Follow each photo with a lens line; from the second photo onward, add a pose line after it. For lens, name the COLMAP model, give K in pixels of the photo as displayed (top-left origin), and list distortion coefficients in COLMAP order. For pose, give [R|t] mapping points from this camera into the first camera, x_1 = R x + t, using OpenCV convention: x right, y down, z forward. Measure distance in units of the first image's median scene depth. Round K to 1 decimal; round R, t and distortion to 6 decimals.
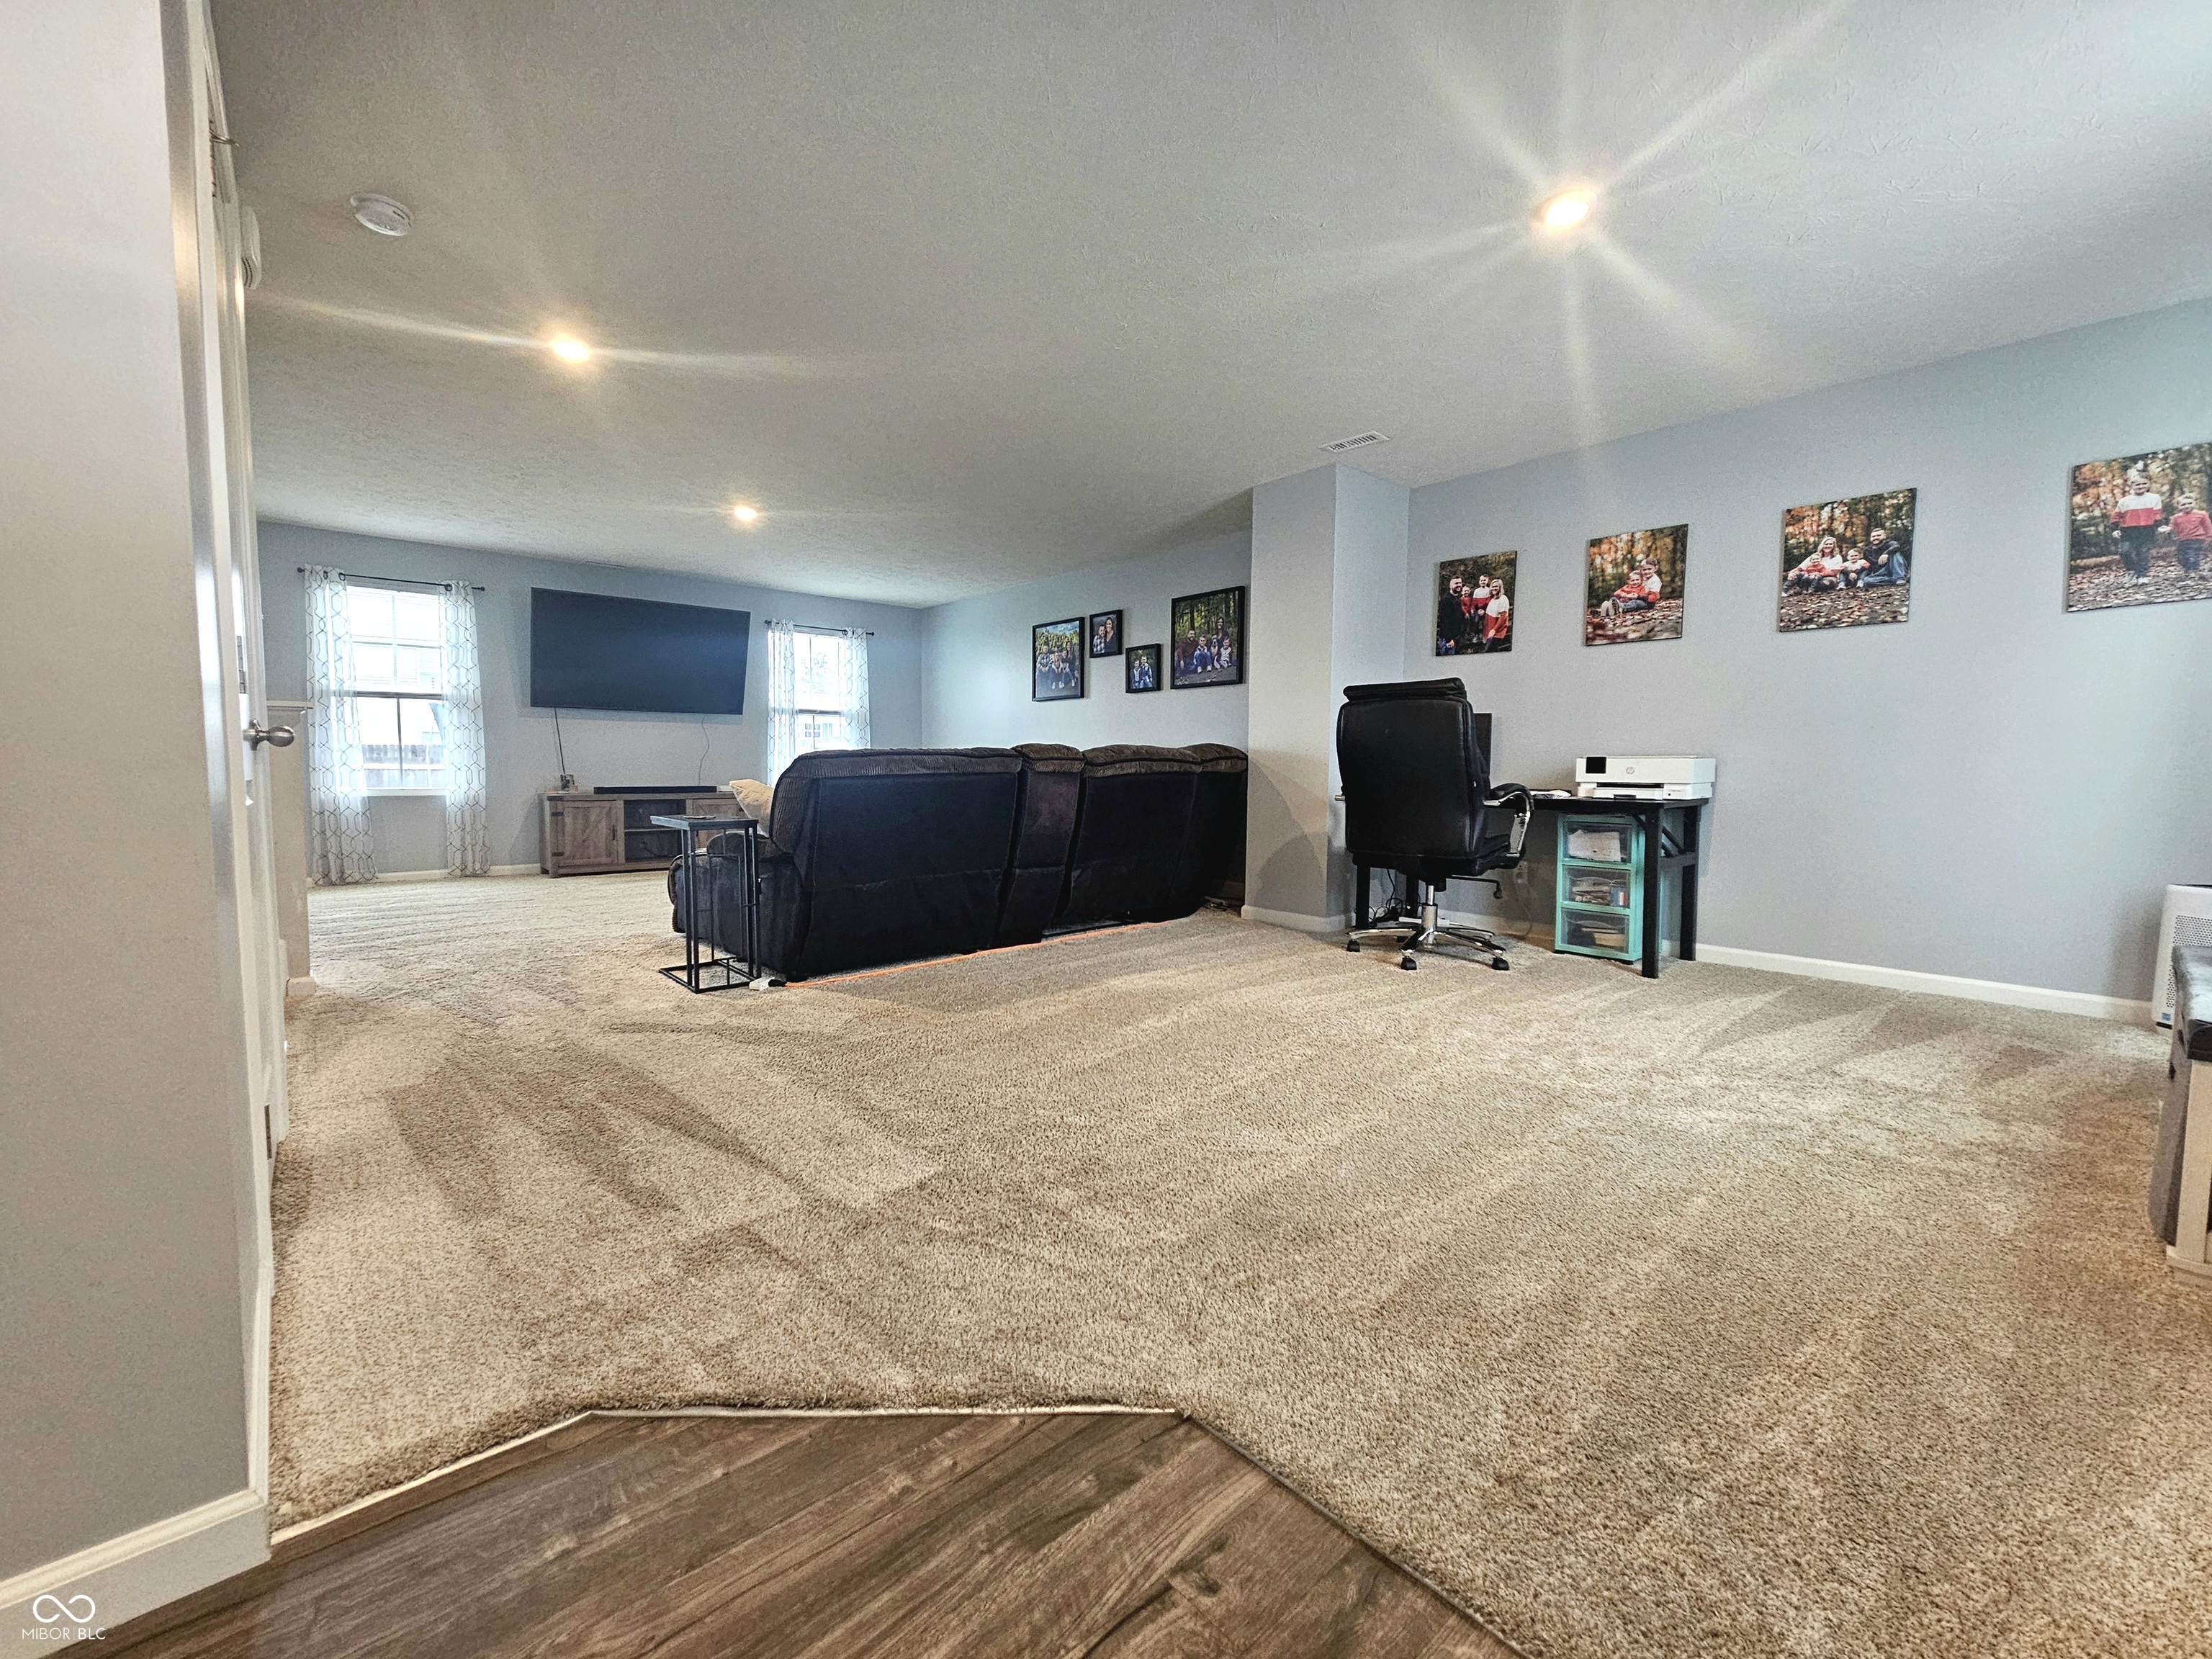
lens RADIAL K [[908.3, 0, 1084.1], [0, 908.3, 833.1], [0, 0, 1]] dist [-0.000289, 0.001199]
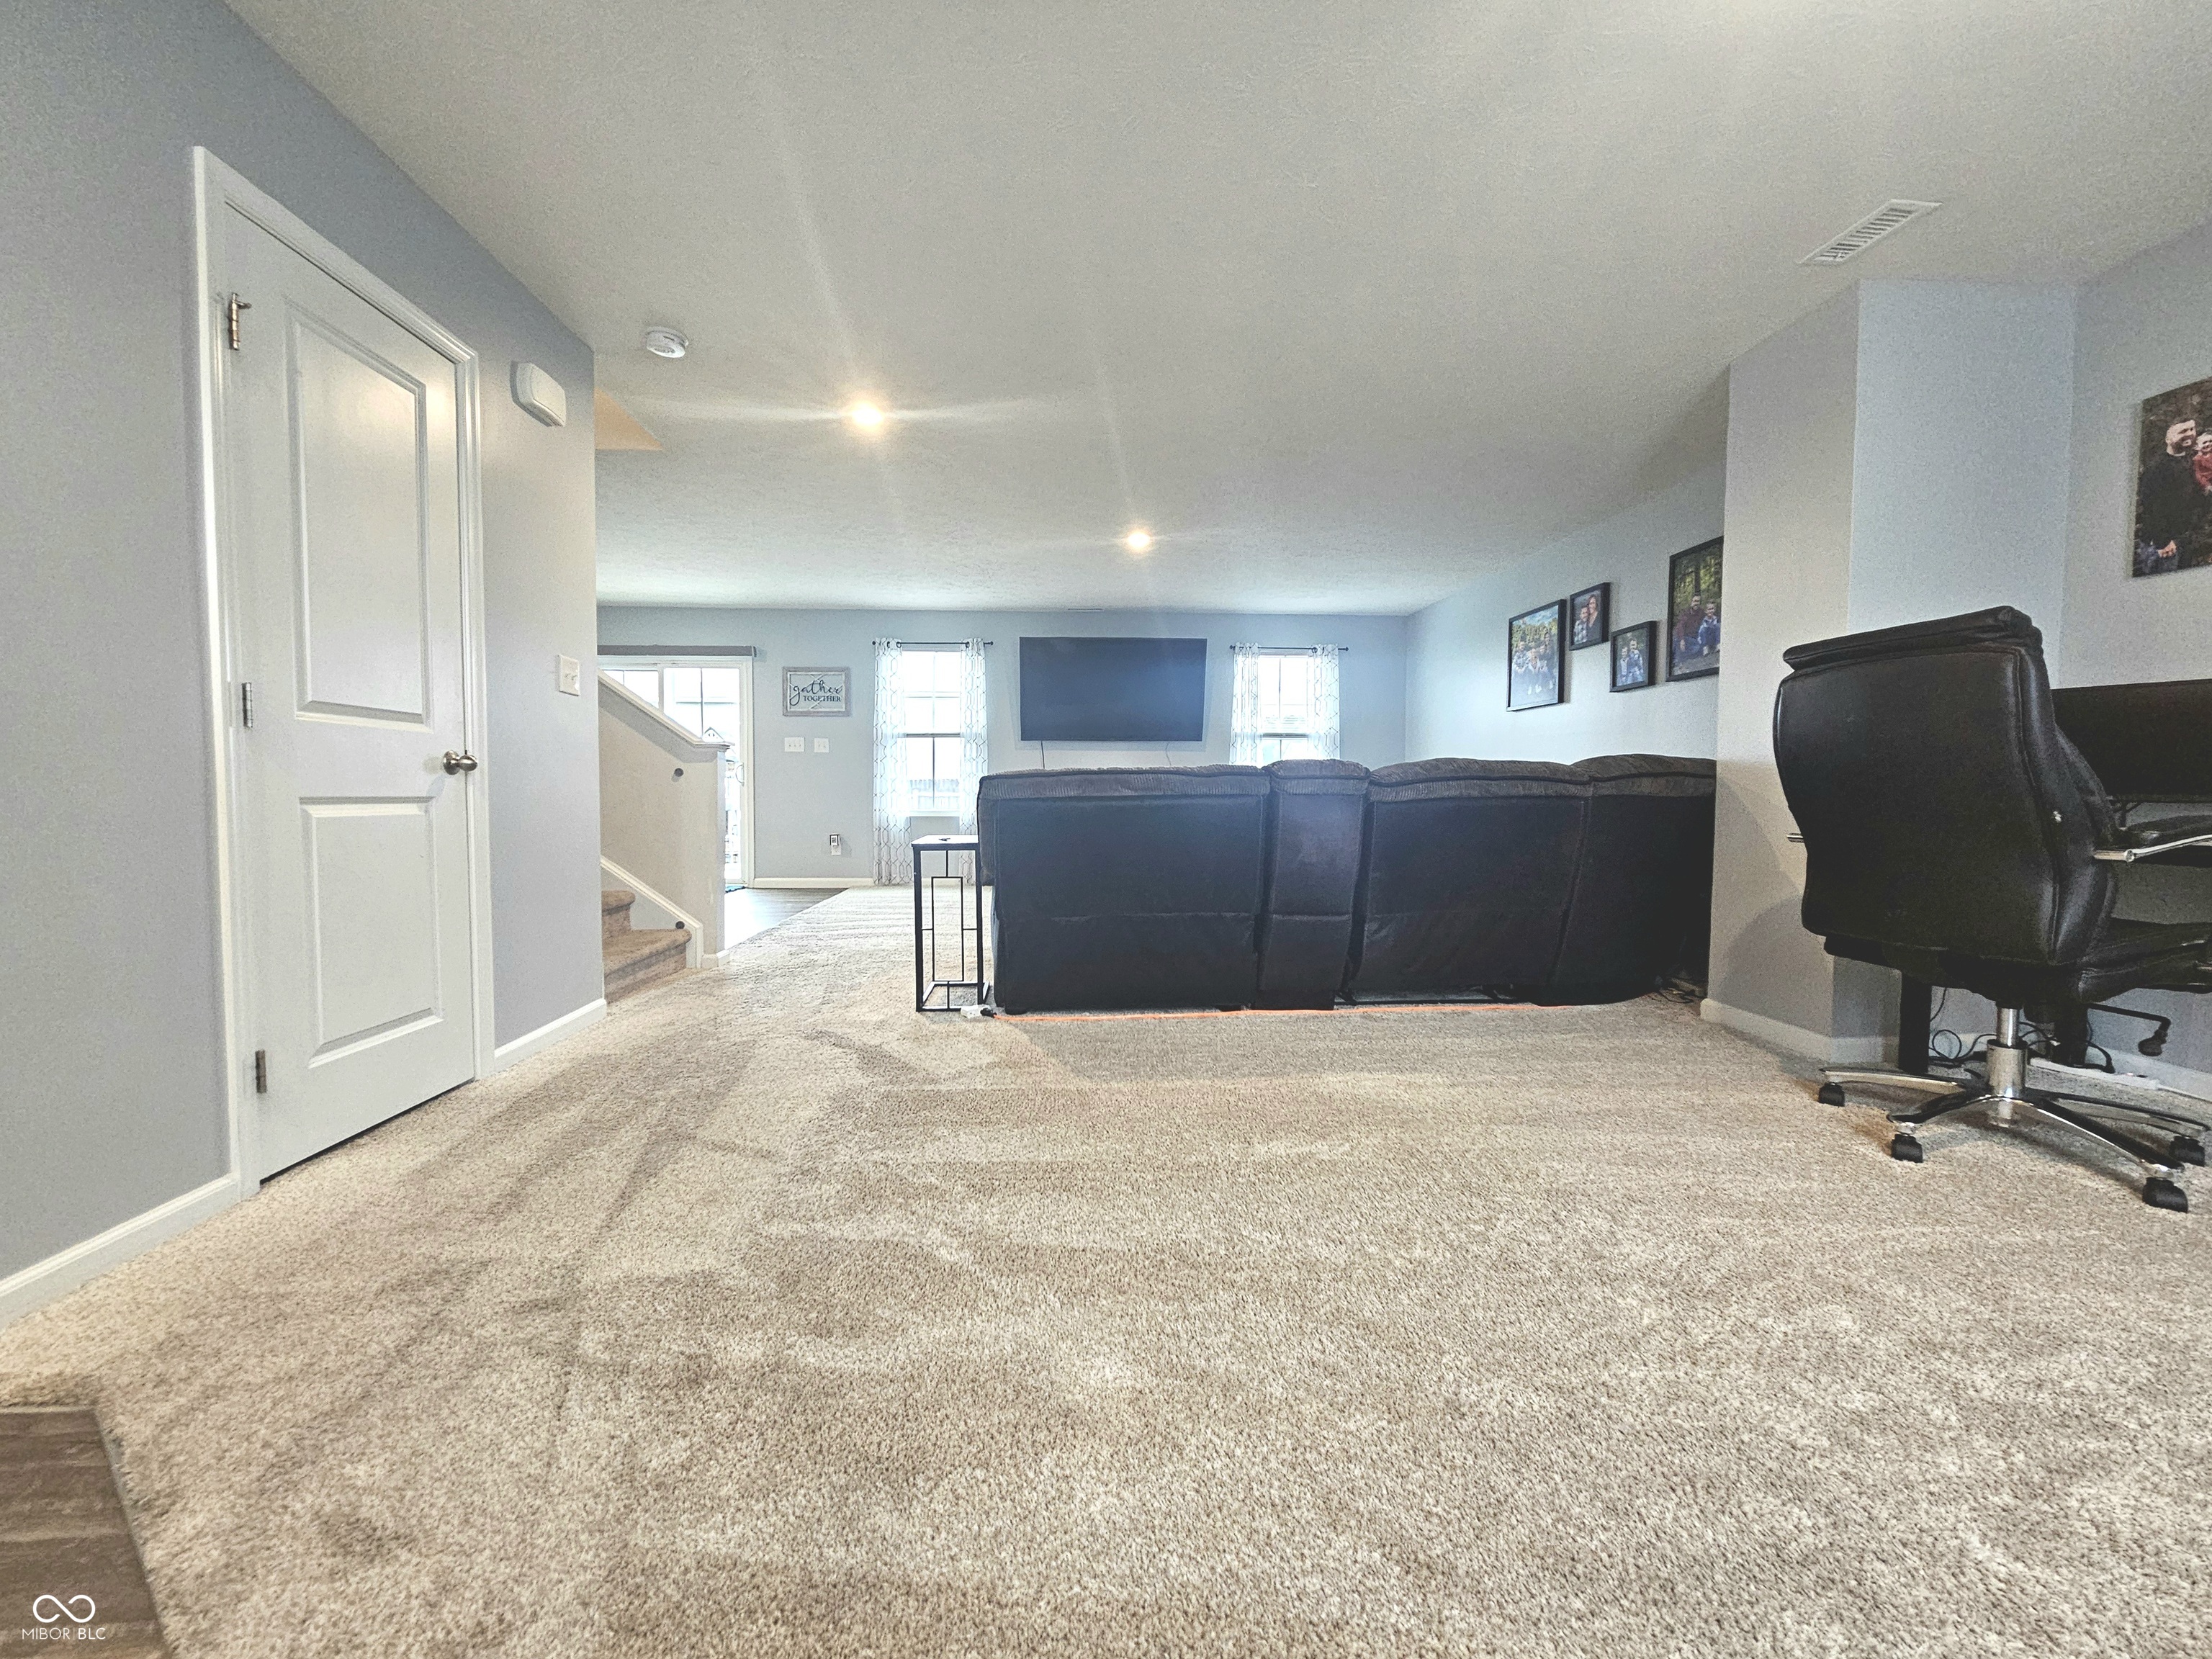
lens RADIAL K [[908.3, 0, 1095.0], [0, 908.3, 833.1], [0, 0, 1]] dist [-0.000289, 0.001199]
pose [[0.788912, 0.024150, -0.614032, 0.215635], [-0.043887, 0.998890, -0.017099, -0.008621], [0.612937, 0.040437, 0.789096, 0.192406]]
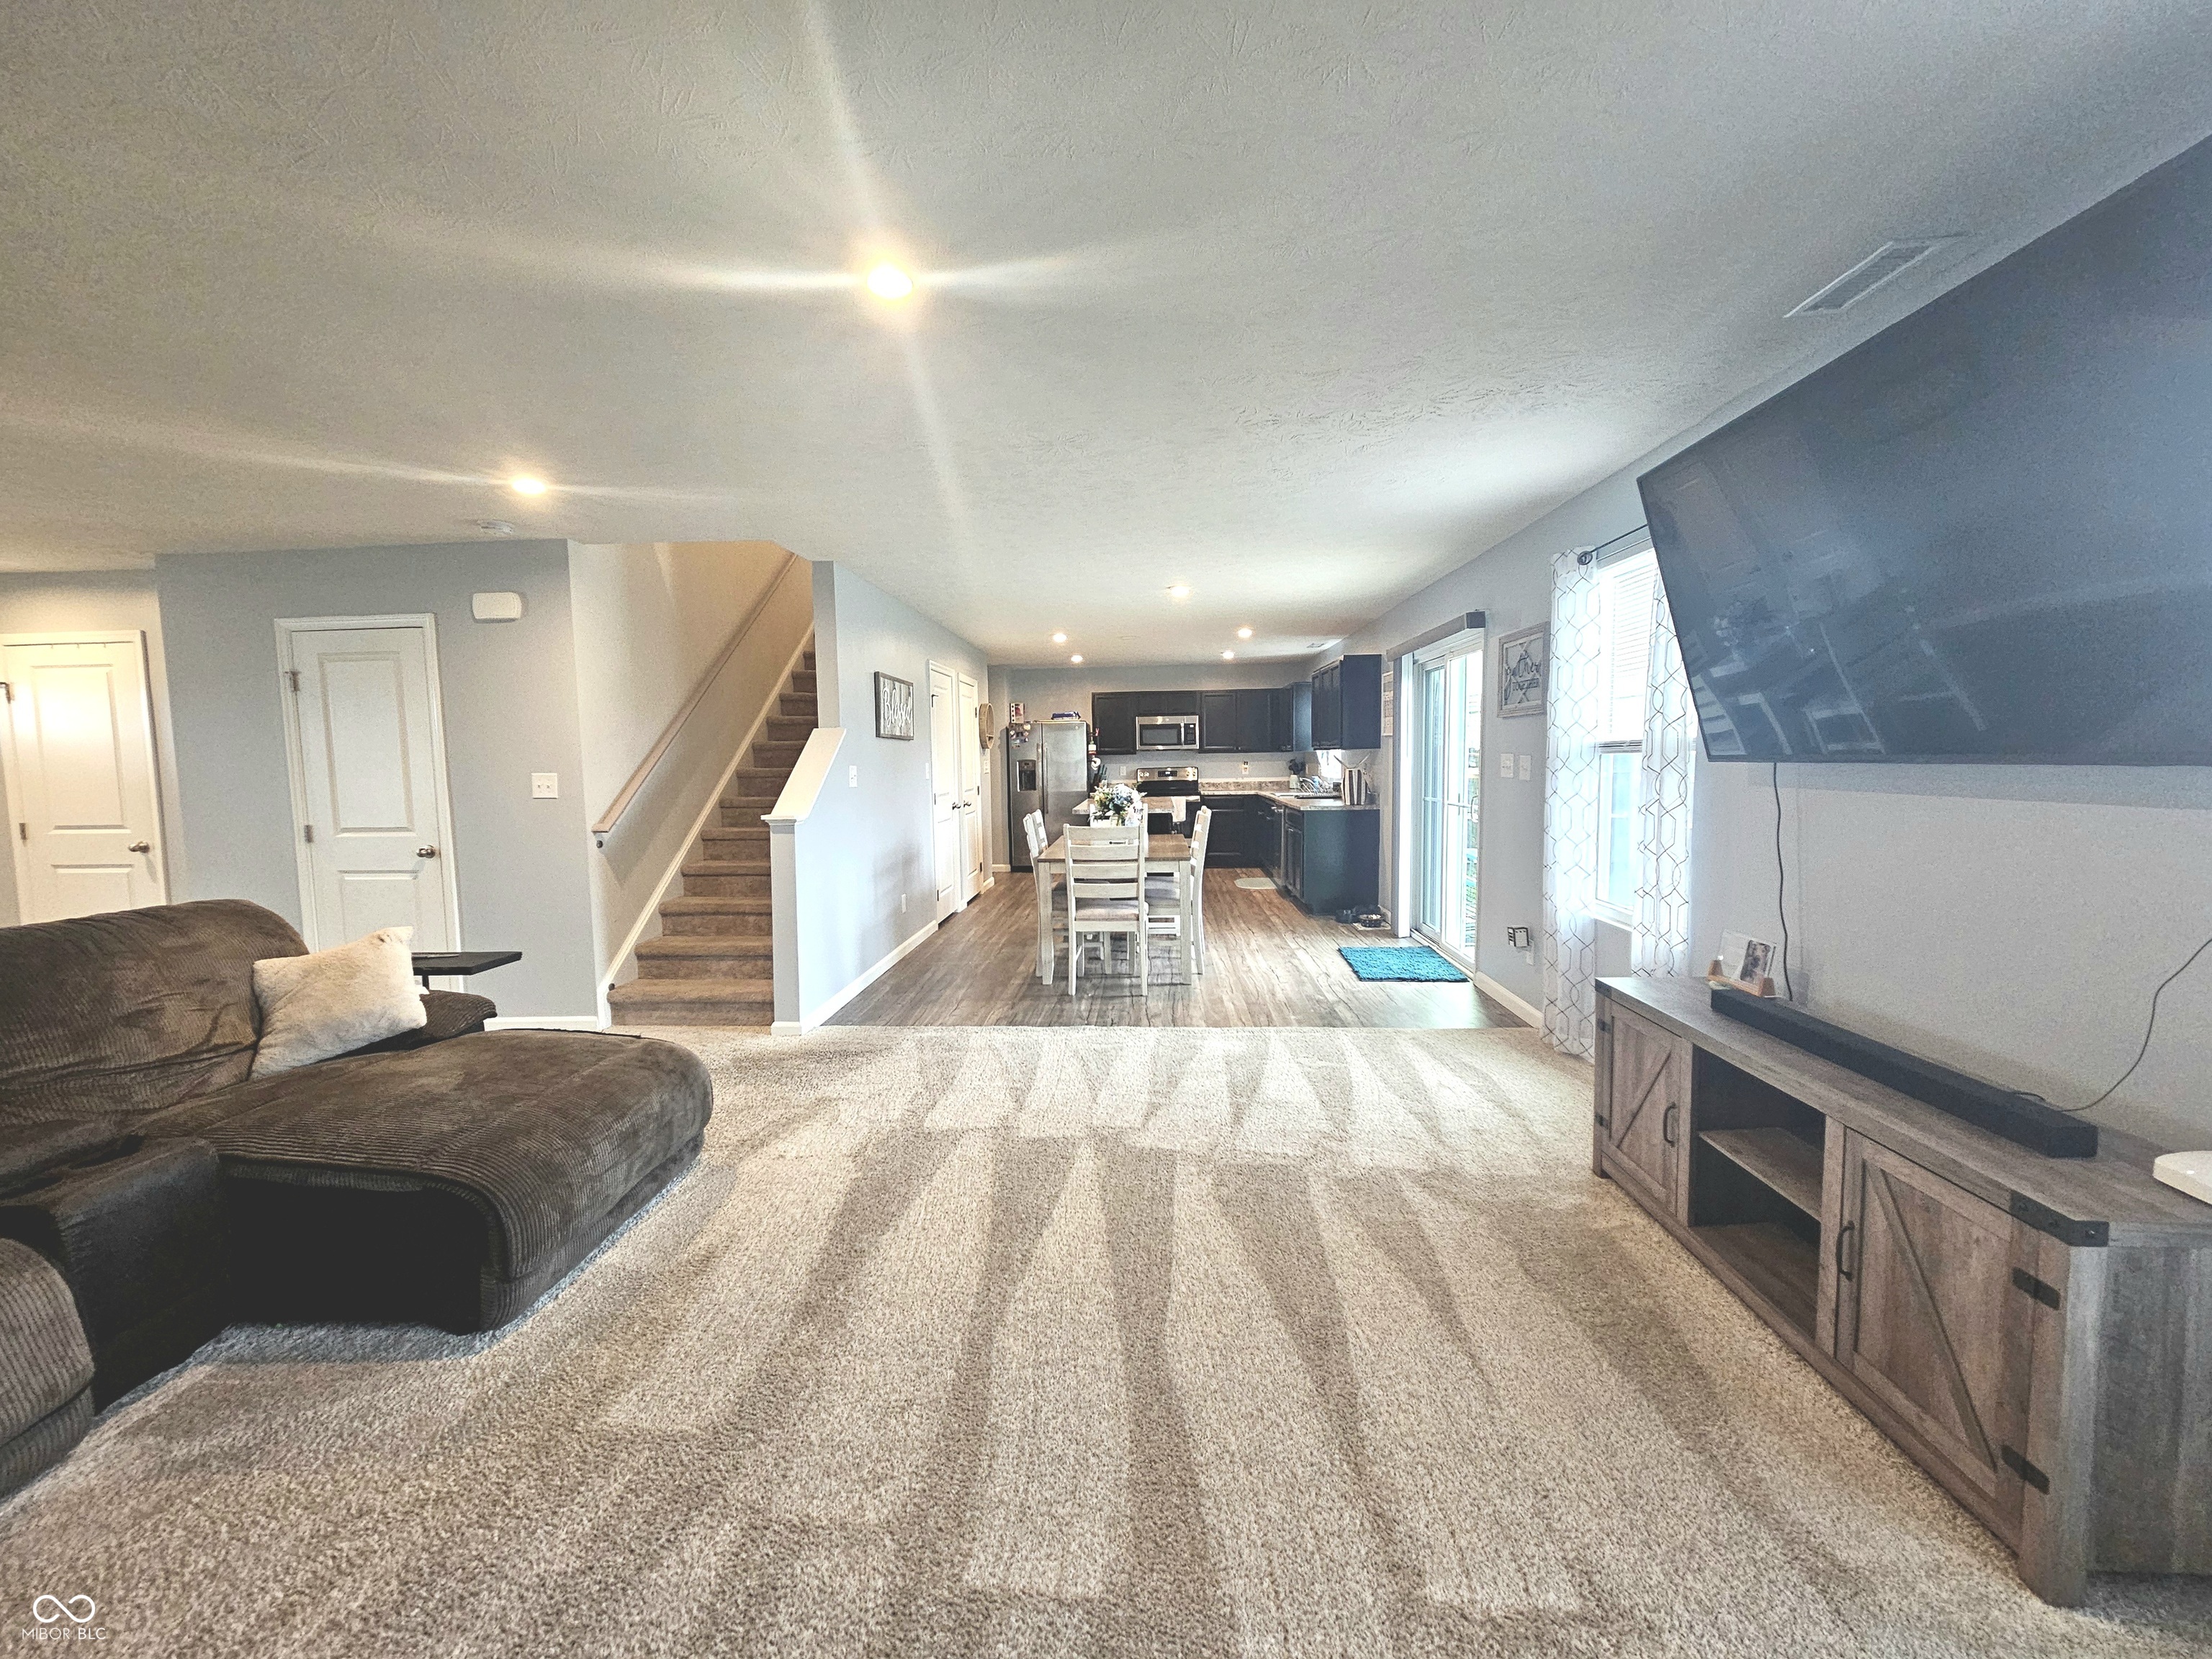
lens RADIAL K [[908.3, 0, 1092.4], [0, 908.3, 832.6], [0, 0, 1]] dist [-0.000289, 0.001199]
pose [[-0.700562, 0.064381, -0.710681, -0.155221], [-0.040797, 0.990679, 0.129962, -0.187045], [0.712424, 0.120041, -0.691406, 1.354311]]
